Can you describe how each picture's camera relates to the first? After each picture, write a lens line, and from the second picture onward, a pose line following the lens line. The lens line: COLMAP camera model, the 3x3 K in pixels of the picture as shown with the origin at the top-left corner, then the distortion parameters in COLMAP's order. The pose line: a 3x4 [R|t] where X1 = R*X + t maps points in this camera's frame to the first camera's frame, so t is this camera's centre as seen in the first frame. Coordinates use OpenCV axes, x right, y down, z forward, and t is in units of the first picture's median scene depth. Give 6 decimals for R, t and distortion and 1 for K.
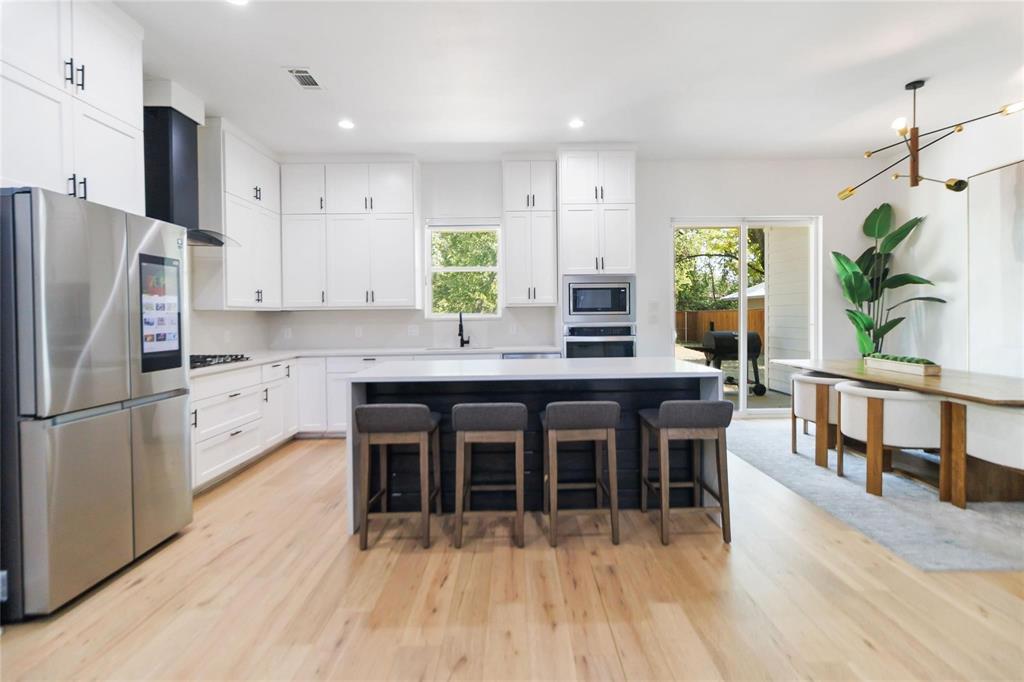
lens RADIAL K [[461.7, 0, 521.3], [0, 461.7, 322.0], [0, 0, 1]] dist [0.003311, 0.000383]
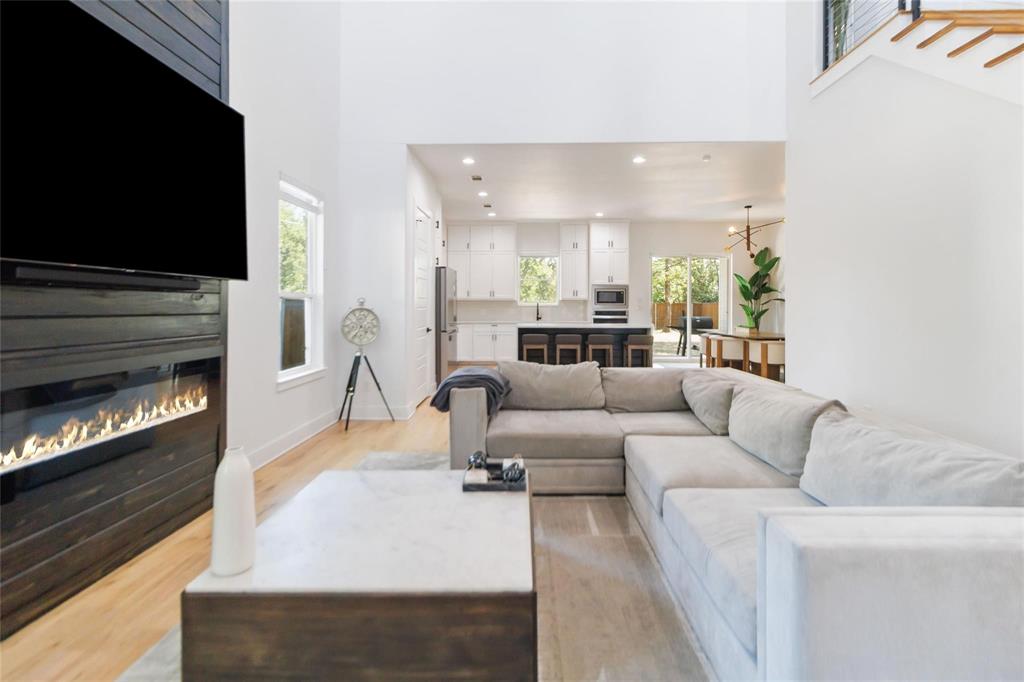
lens RADIAL K [[461.7, 0, 519.6], [0, 461.7, 300.0], [0, 0, 1]] dist [0.003311, 0.000383]
pose [[0.998915, 0.015015, -0.044073, -0.131225], [-0.016065, 0.999593, -0.023575, 0.016347], [0.043701, 0.024257, 0.998750, -0.994240]]
